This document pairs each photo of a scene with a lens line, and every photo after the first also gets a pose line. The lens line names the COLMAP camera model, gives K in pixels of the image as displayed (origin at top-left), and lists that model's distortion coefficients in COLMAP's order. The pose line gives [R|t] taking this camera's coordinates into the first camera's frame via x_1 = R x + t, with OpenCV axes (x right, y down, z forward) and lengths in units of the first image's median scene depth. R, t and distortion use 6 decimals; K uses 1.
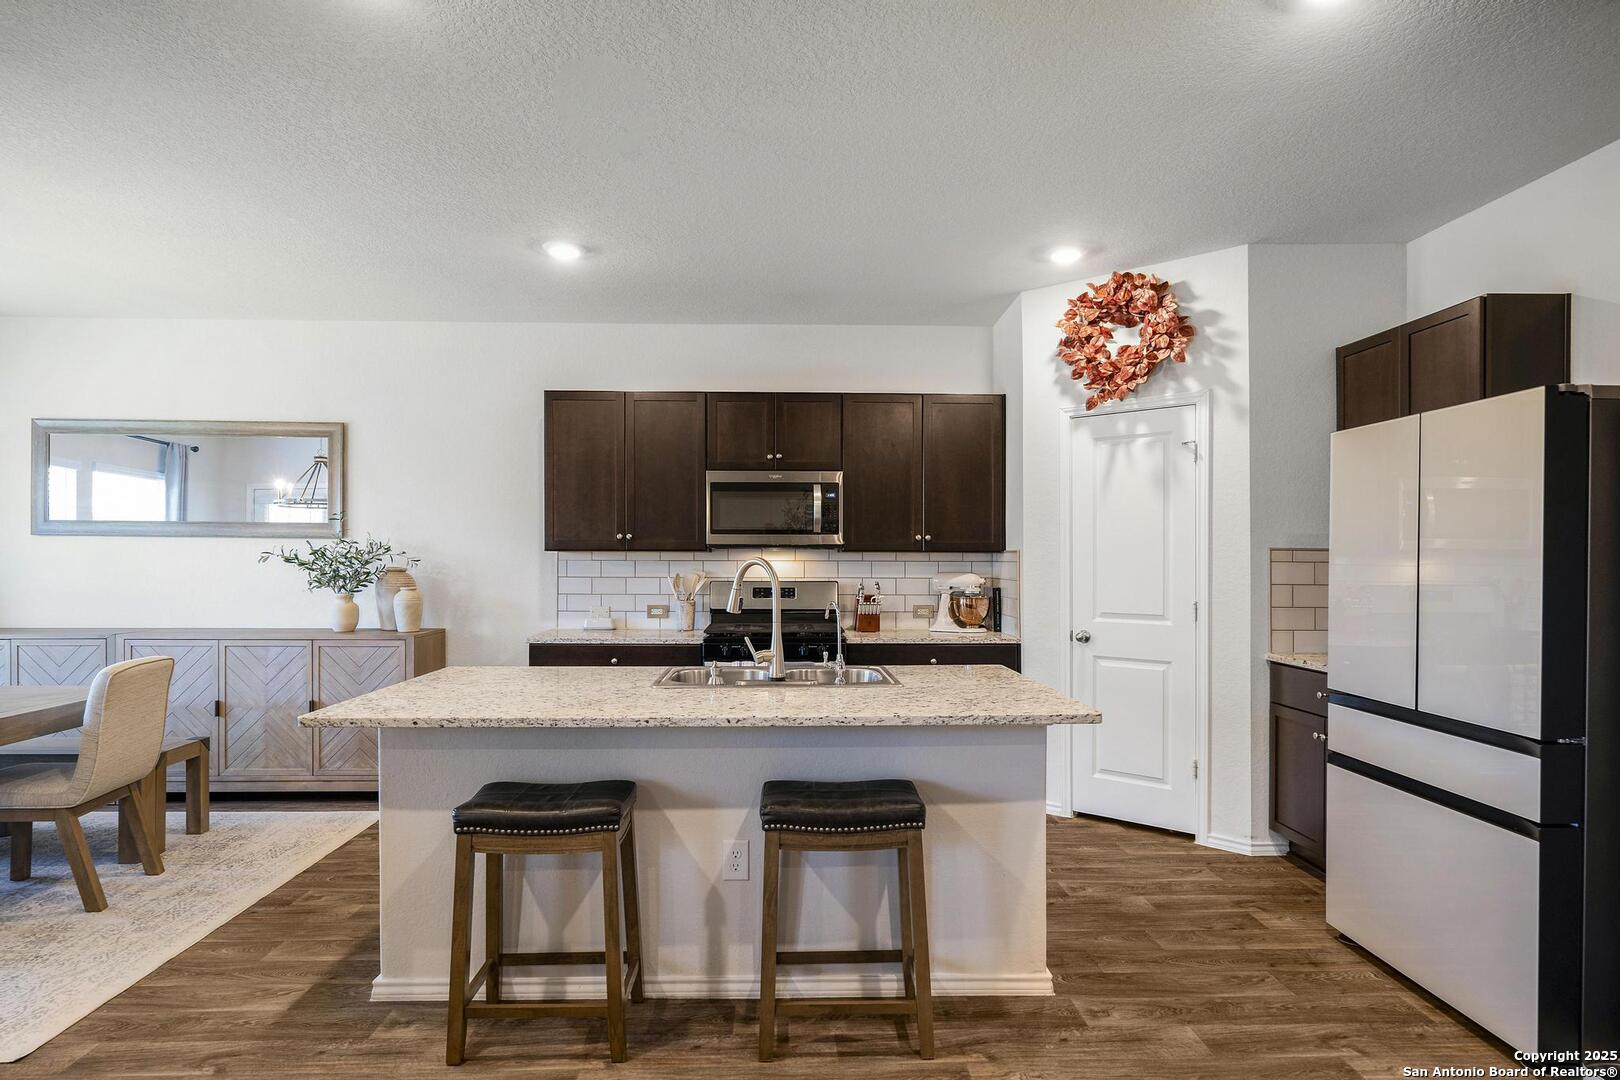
lens RADIAL K [[911.7, 0, 803.0], [0, 911.7, 565.0], [0, 0, 1]] dist [-0.000817, 0.000314]
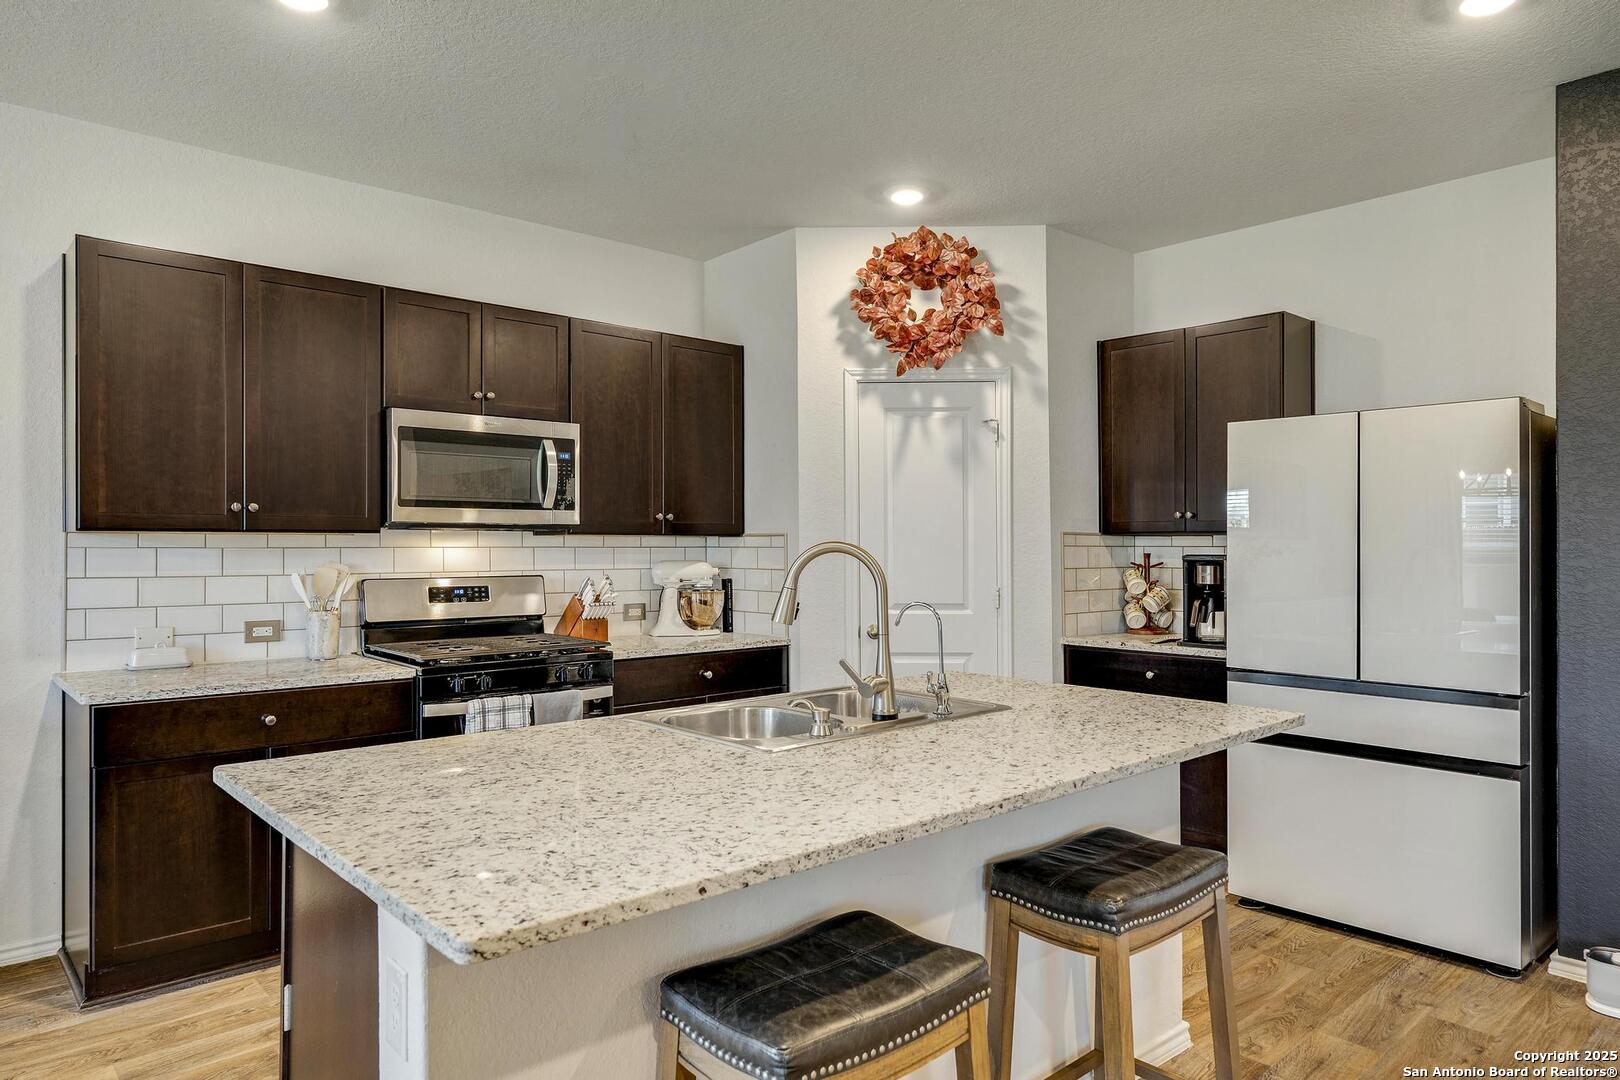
lens RADIAL K [[1019.6, 0, 798.3], [0, 1019.6, 538.8], [0, 0, 1]] dist [-0.001137, 0.005268]
pose [[0.765551, 0.001322, 0.643374, -0.395196], [0.006033, 0.999939, -0.009233, -0.002764], [-0.643347, 0.010950, 0.765497, 0.302346]]
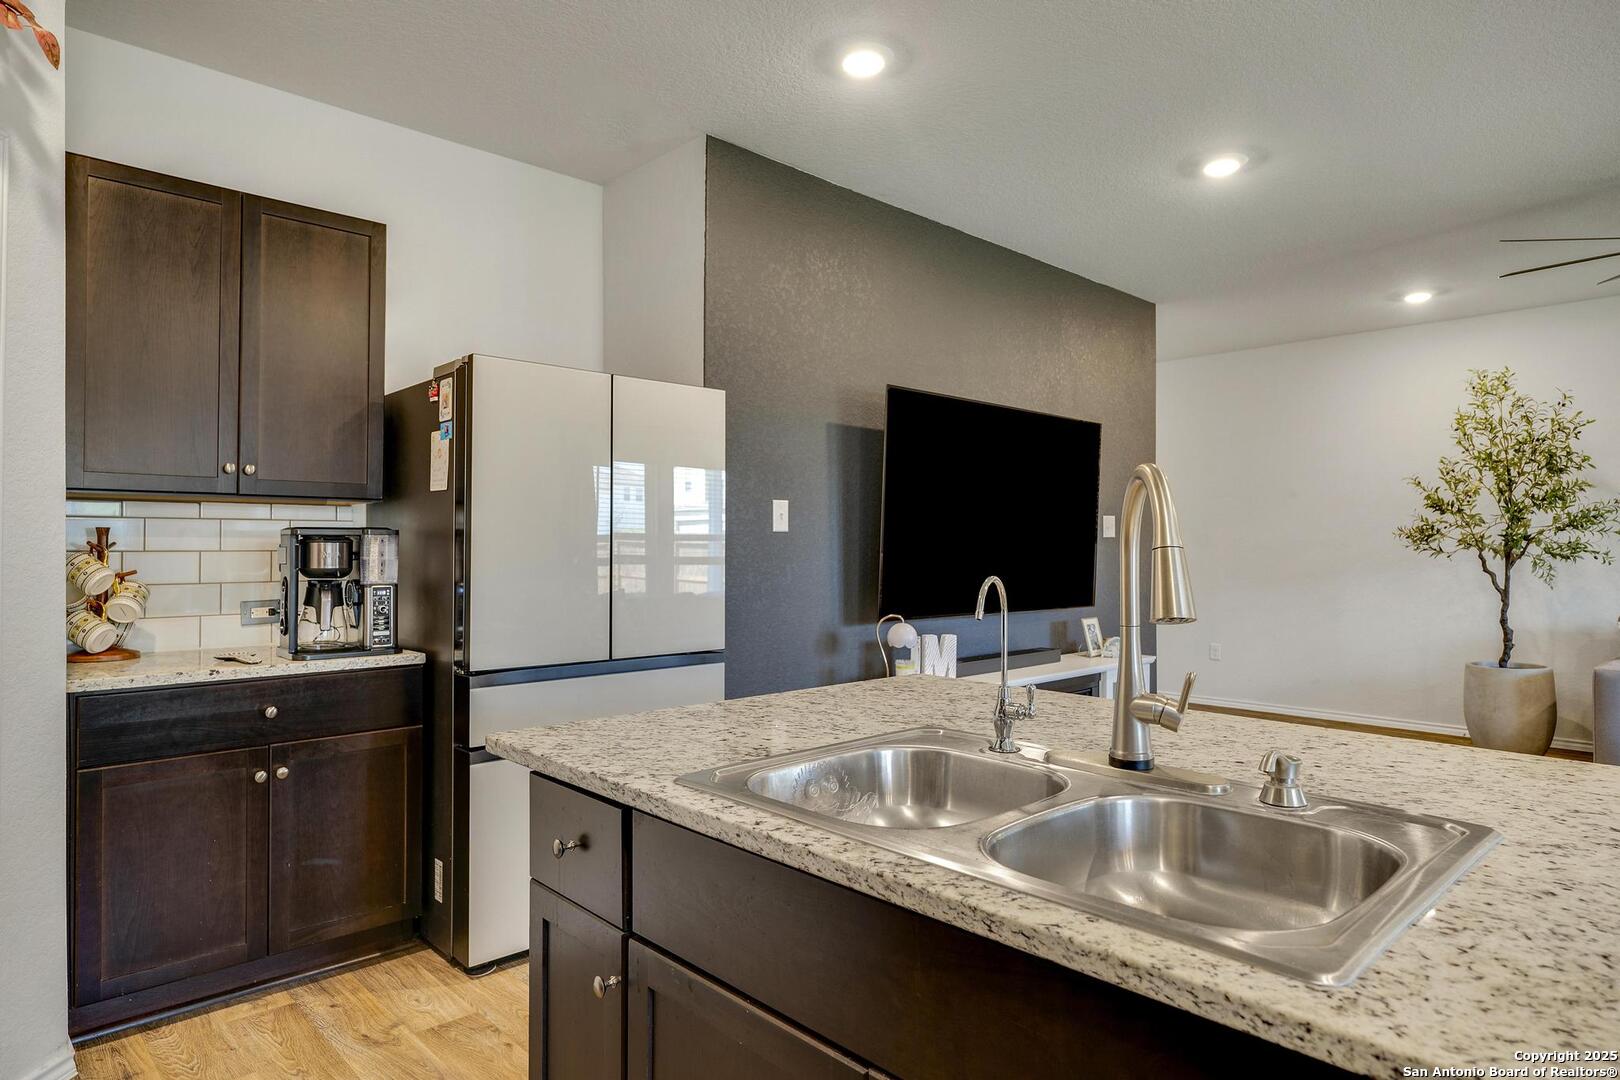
lens RADIAL K [[911.7, 0, 805.7], [0, 911.7, 533.0], [0, 0, 1]] dist [-0.000817, 0.000314]
pose [[-0.645613, 0.008855, 0.763614, -0.162932], [0.004361, 0.999959, -0.007908, 0.015308], [-0.763653, -0.001776, -0.645625, 0.924309]]
